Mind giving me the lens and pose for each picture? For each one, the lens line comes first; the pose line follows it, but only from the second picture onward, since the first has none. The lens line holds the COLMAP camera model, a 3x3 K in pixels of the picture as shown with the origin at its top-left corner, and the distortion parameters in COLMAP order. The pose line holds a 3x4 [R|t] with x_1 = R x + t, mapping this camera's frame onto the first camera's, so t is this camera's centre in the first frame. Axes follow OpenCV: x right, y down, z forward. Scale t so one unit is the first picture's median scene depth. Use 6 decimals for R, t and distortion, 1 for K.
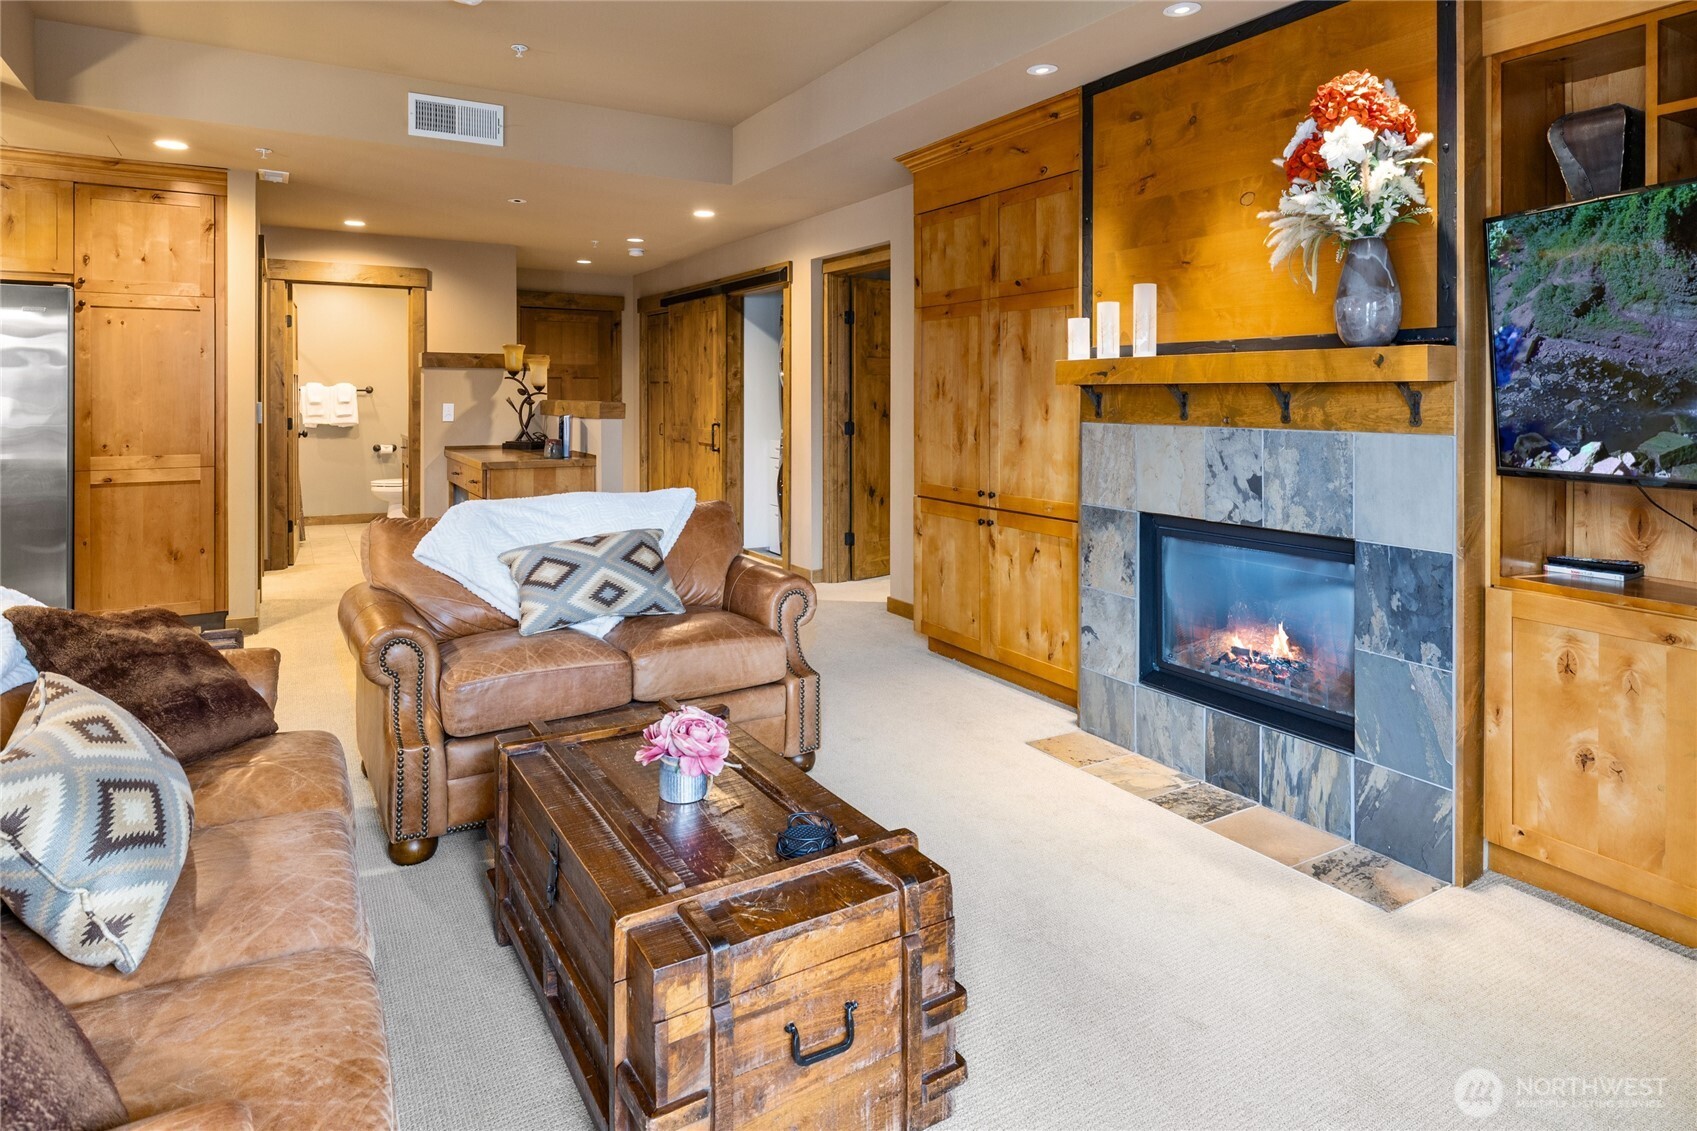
lens RADIAL K [[1006.5, 0, 849.0], [0, 1006.5, 394.0], [0, 0, 1]] dist [-0.022178, 0.003499]
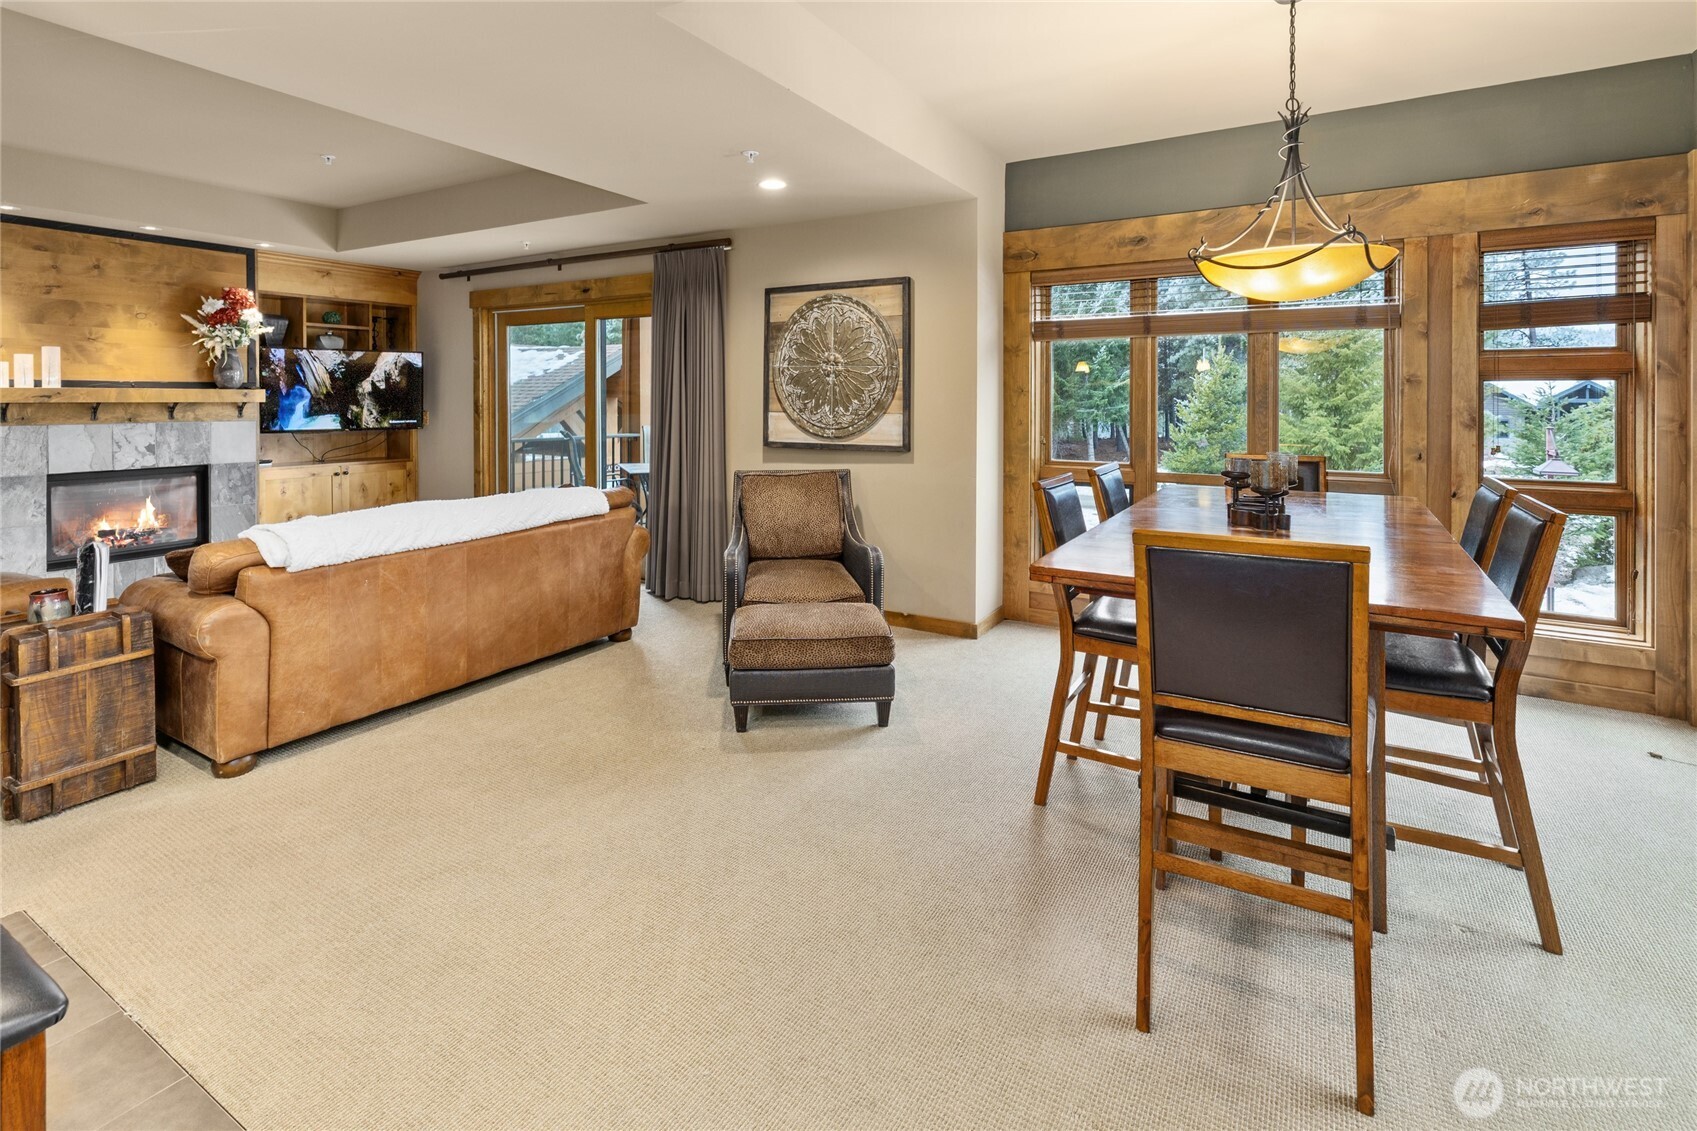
lens RADIAL K [[800.4, 0, 844.9], [0, 800.4, 409.4], [0, 0, 1]] dist [0.004510, -0.000754]
pose [[-0.493949, -0.021024, 0.869237, -1.646242], [-0.007402, 0.999773, 0.019975, -0.036409], [-0.869459, 0.003433, -0.493993, 0.482919]]
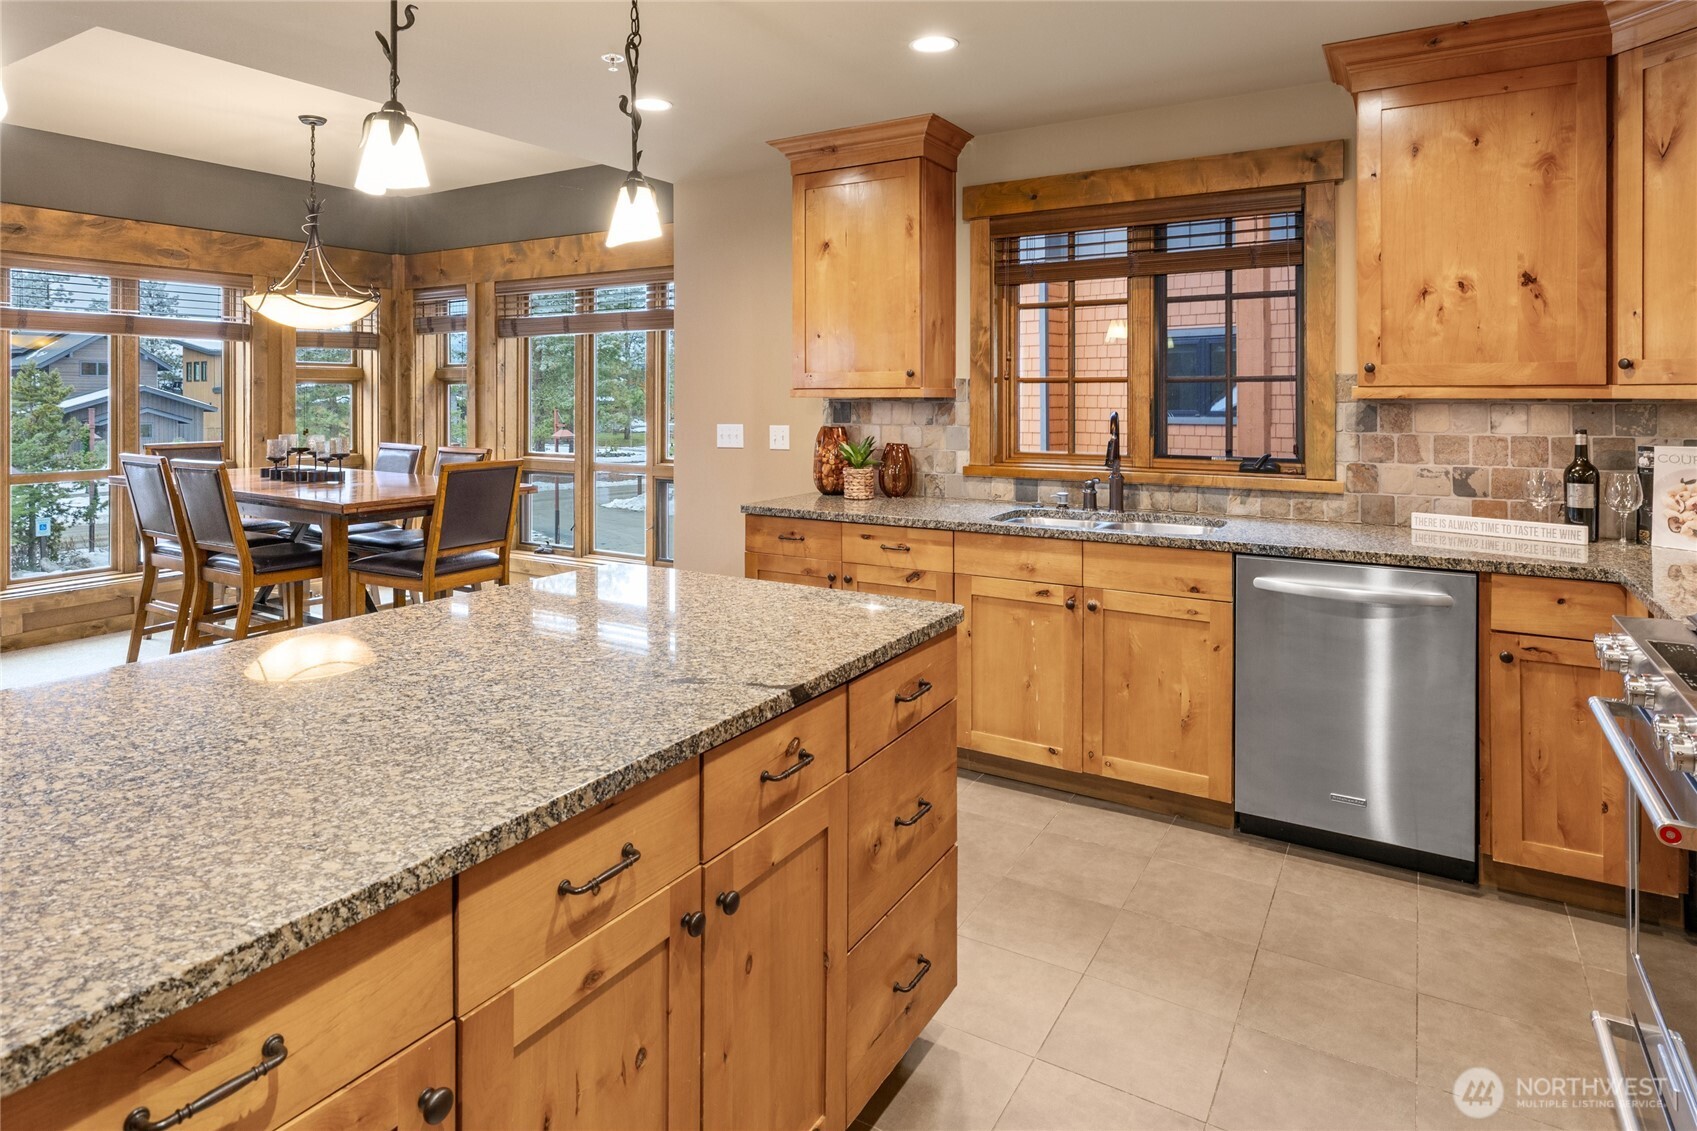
lens RADIAL K [[943.4, 0, 823.0], [0, 943.4, 398.0], [0, 0, 1]] dist [-0.004556, 0.000133]
pose [[-0.878840, -0.007967, -0.477050, -1.168615], [-0.007391, 0.999968, -0.003086, -0.031431], [0.477059, 0.000814, -0.878871, 1.268983]]
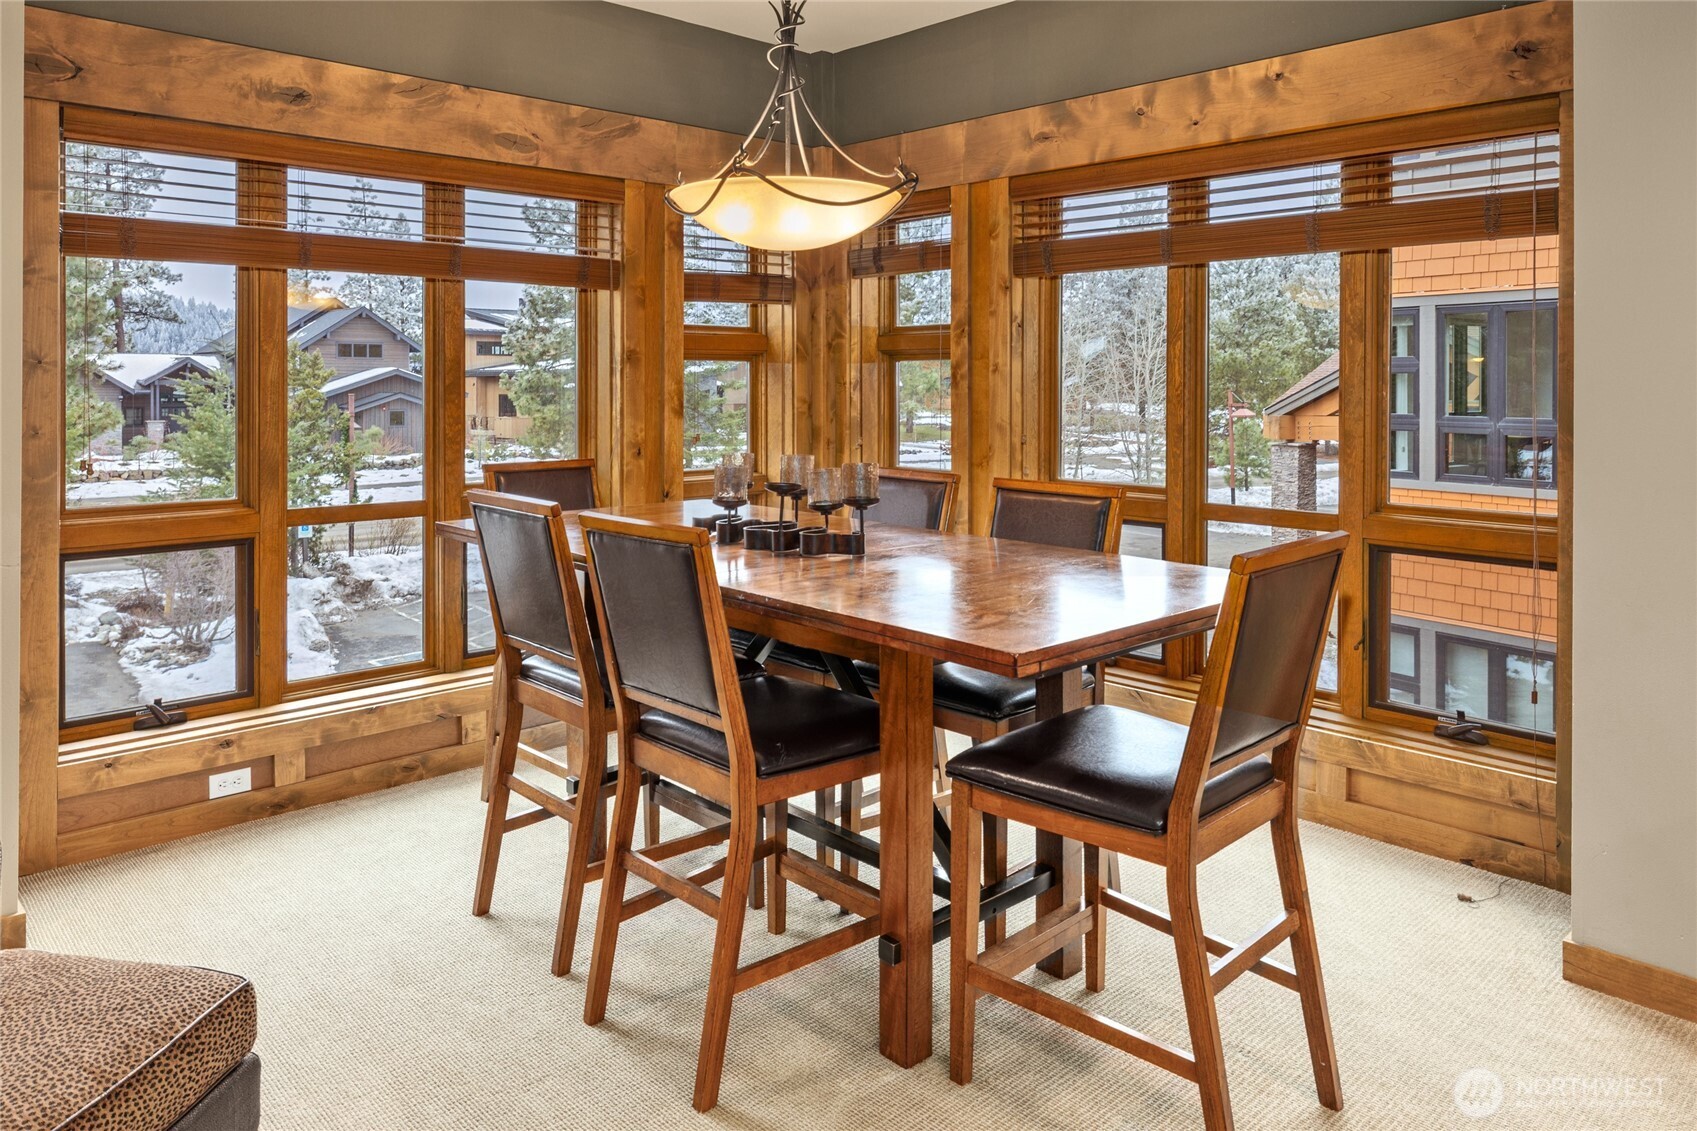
lens RADIAL K [[1143.3, 0, 825.8], [0, 1143.3, 382.9], [0, 0, 1]] dist [-0.008744, 0.001369]
pose [[-0.972139, -0.008244, -0.234261, -0.997271], [-0.008376, 0.999965, -0.000432, -0.030671], [0.234257, 0.001542, -0.972174, 0.546078]]
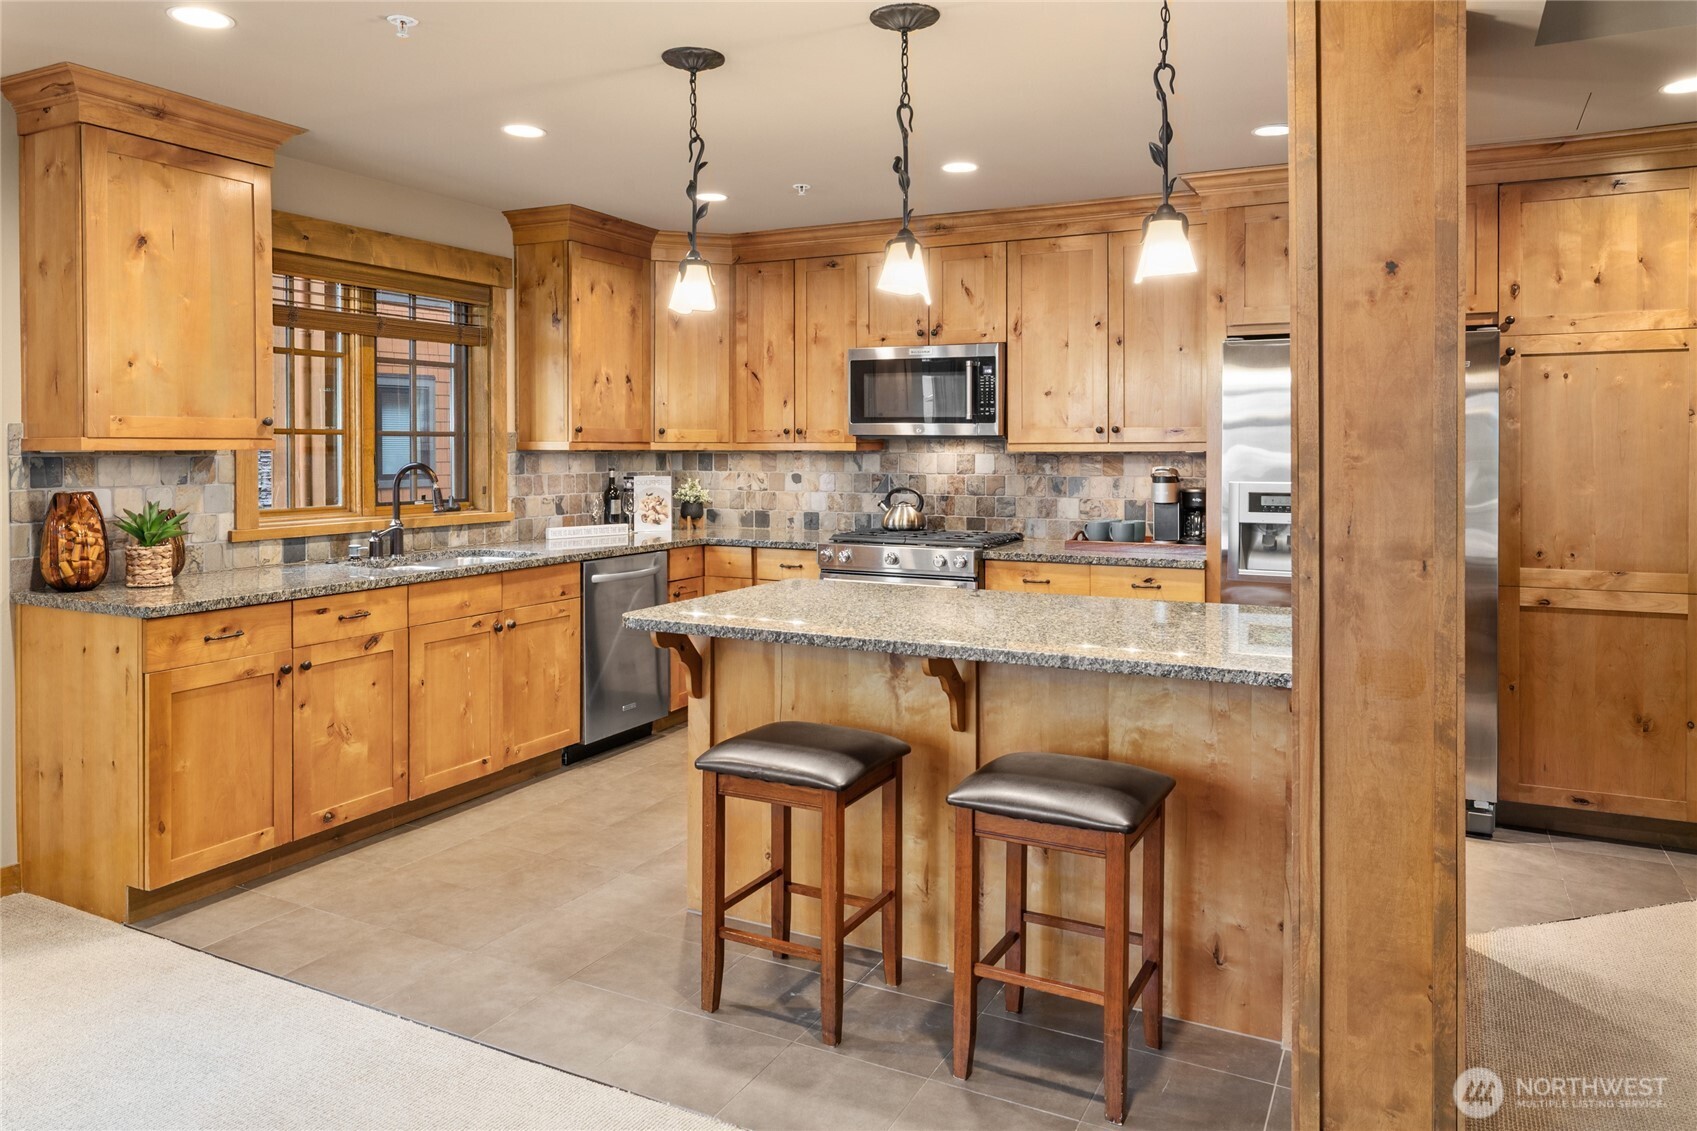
lens RADIAL K [[1143.3, 0, 842.6], [0, 1143.3, 478.3], [0, 0, 1]] dist [-0.008744, 0.001369]
pose [[0.549222, 0.014280, -0.835554, -0.542874], [0.004122, 0.999796, 0.019797, -0.028834], [0.835666, -0.014317, 0.549051, 0.230376]]
